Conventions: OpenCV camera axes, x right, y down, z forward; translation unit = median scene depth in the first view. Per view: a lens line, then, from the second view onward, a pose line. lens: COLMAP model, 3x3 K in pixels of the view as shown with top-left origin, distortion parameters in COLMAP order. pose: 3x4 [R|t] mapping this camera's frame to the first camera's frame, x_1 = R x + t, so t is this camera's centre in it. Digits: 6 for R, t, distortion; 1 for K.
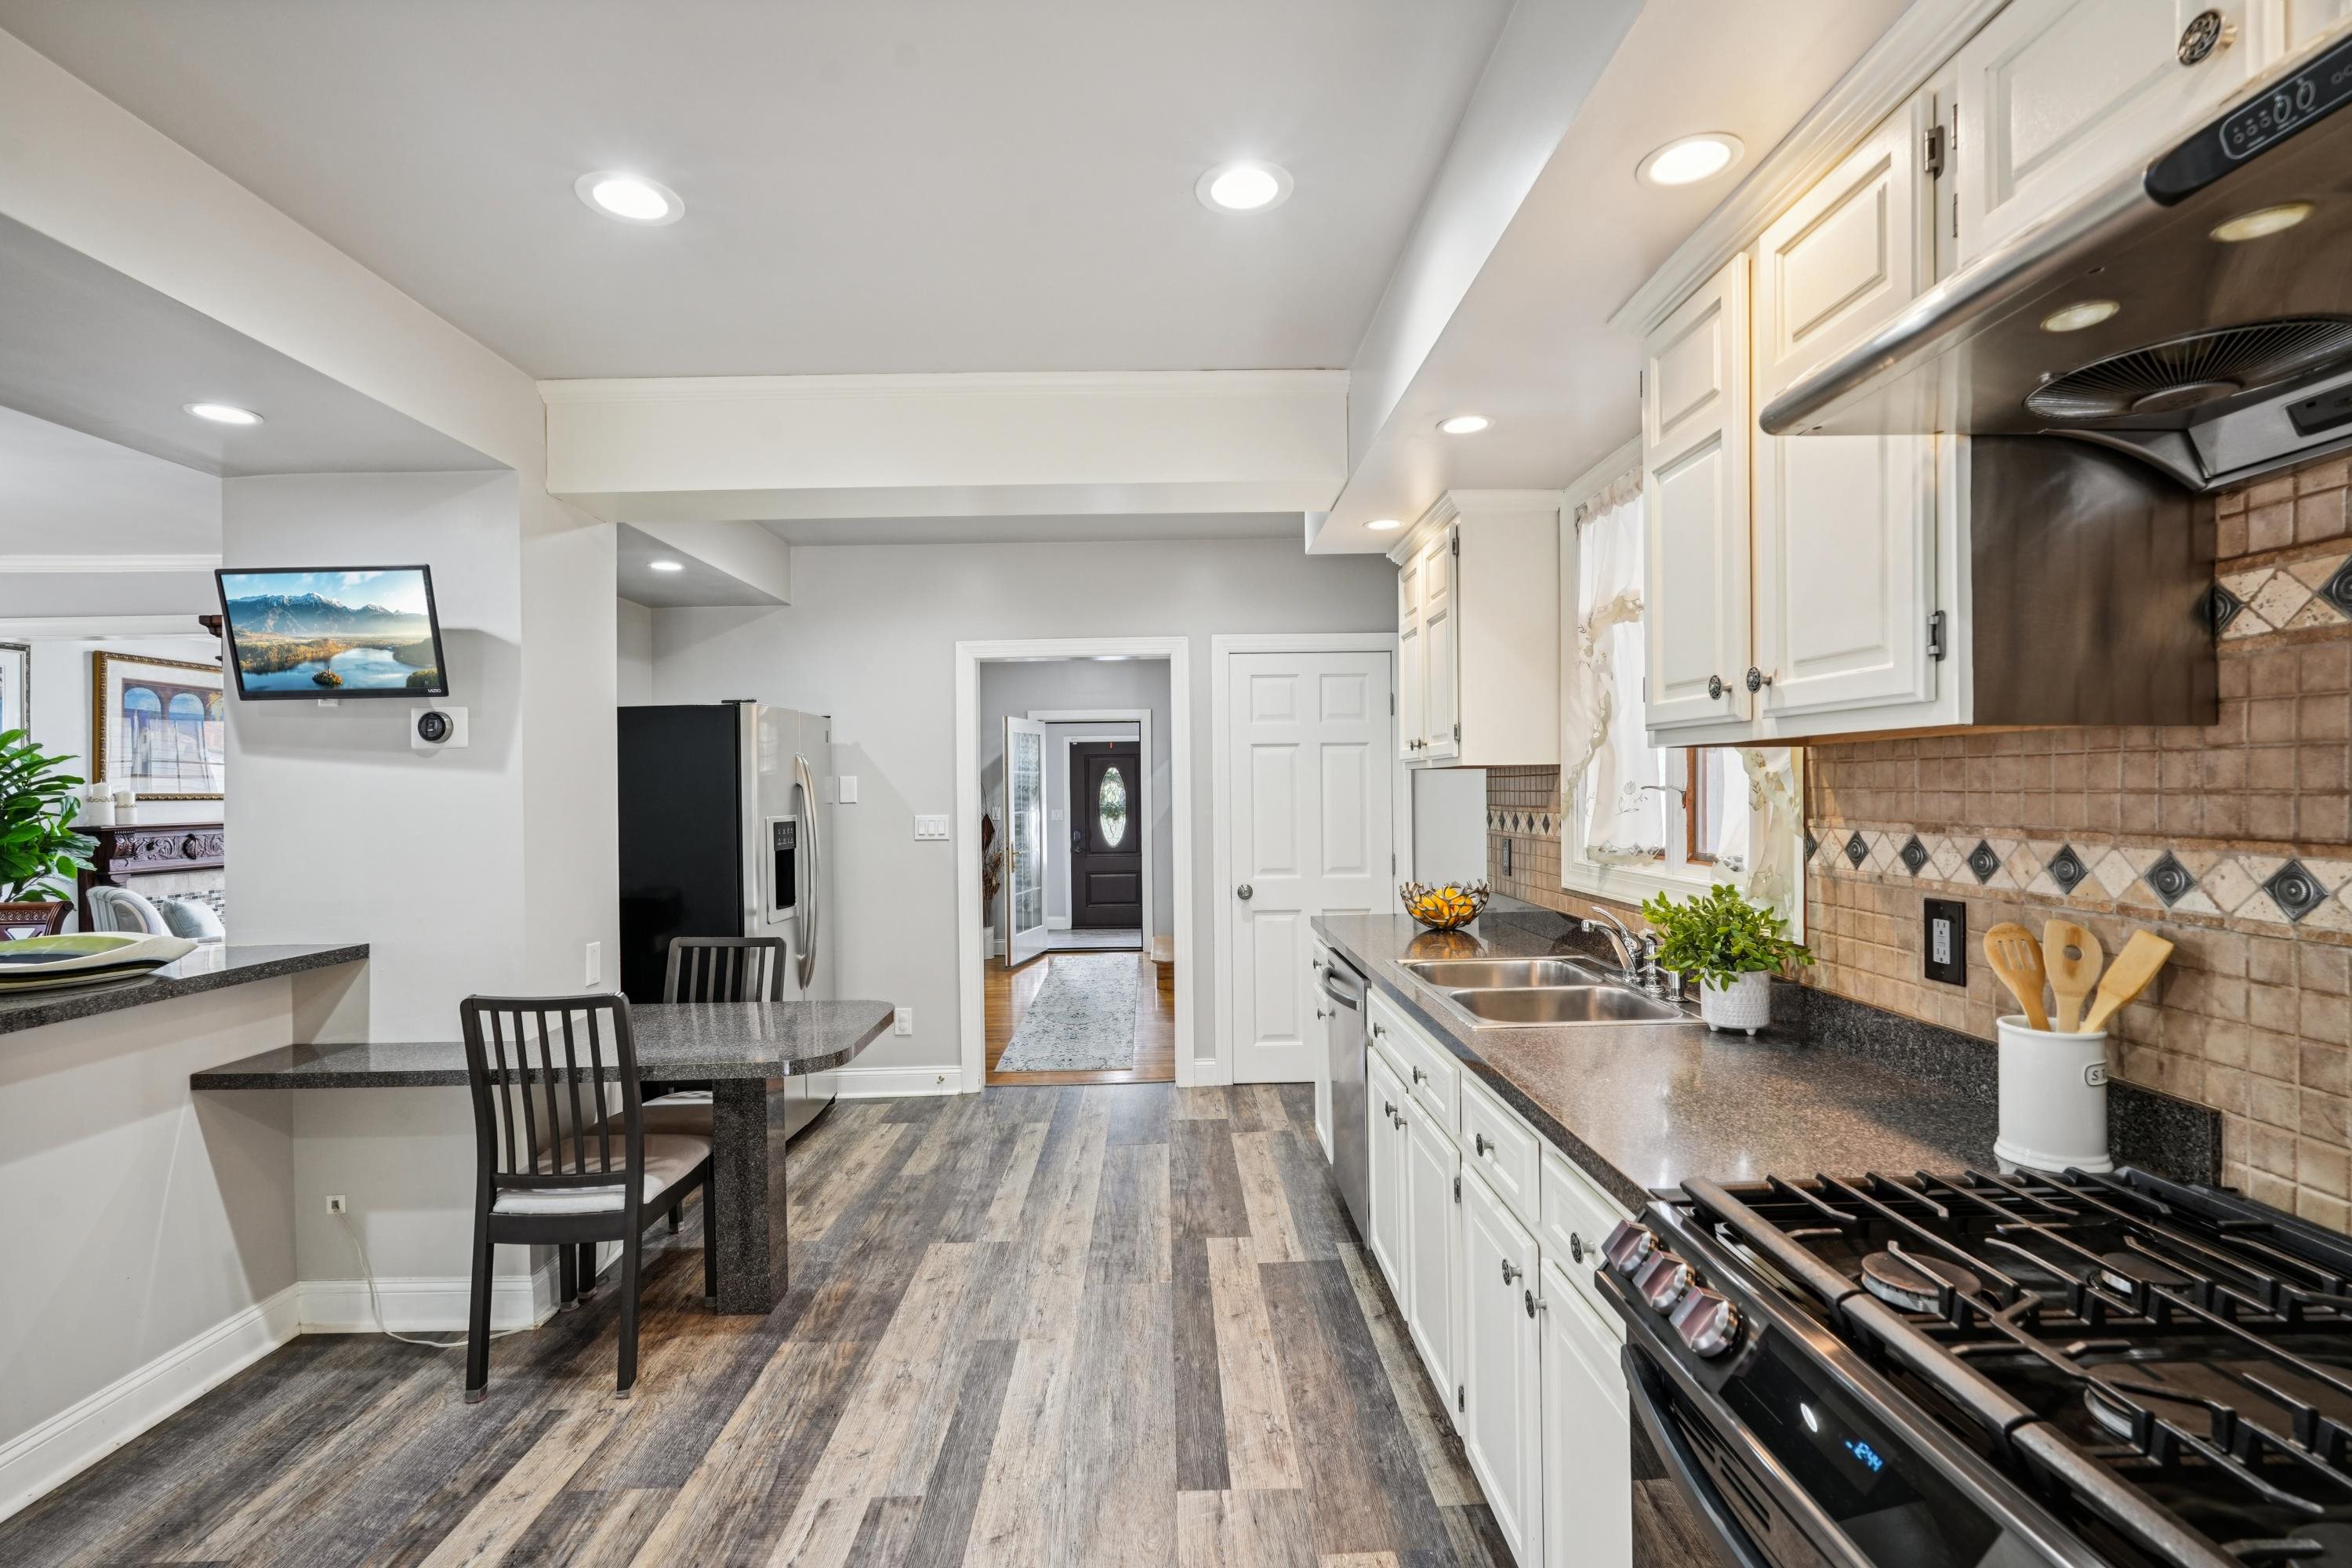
lens RADIAL K [[1086.7, 0, 1172.8], [0, 1086.7, 782.1], [0, 0, 1]] dist [-0.004310, 0.007026]
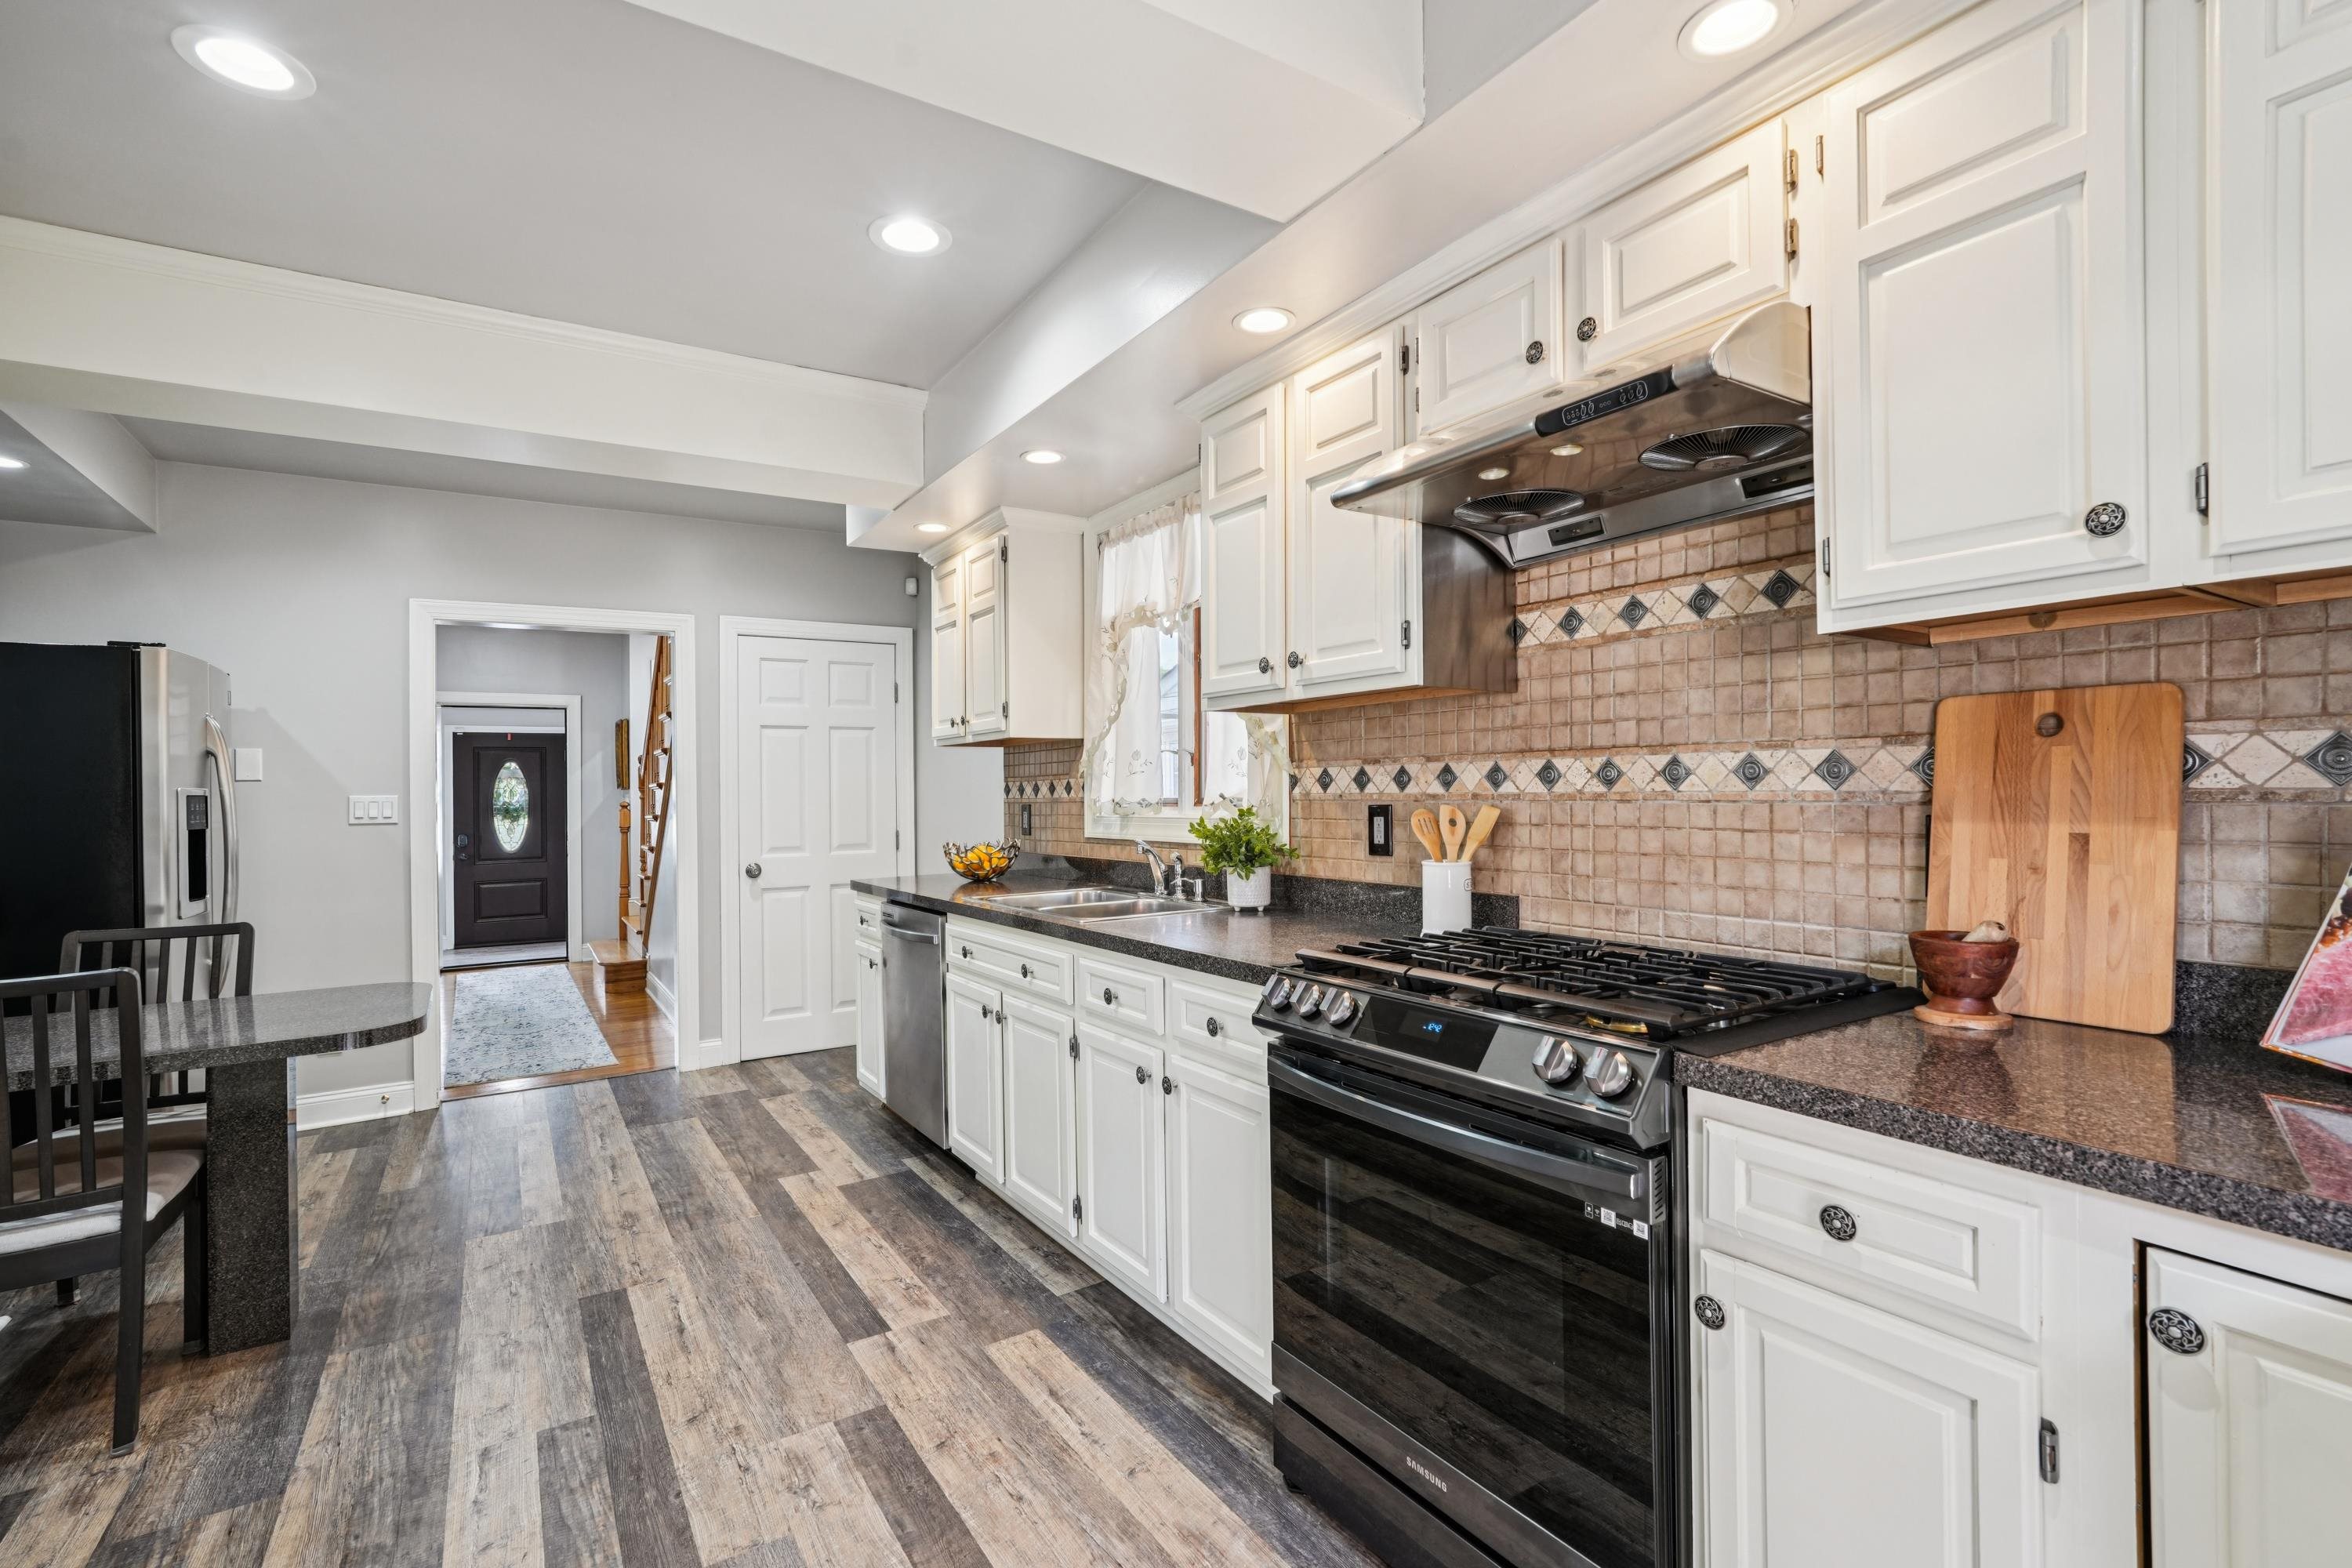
lens RADIAL K [[1086.7, 0, 1172.8], [0, 1086.7, 782.1], [0, 0, 1]] dist [-0.004310, 0.007026]
pose [[0.853284, 0.004689, 0.521425, -0.310575], [0.000959, 0.999944, -0.010562, 0.071335], [-0.521445, 0.009512, 0.853232, -0.172666]]
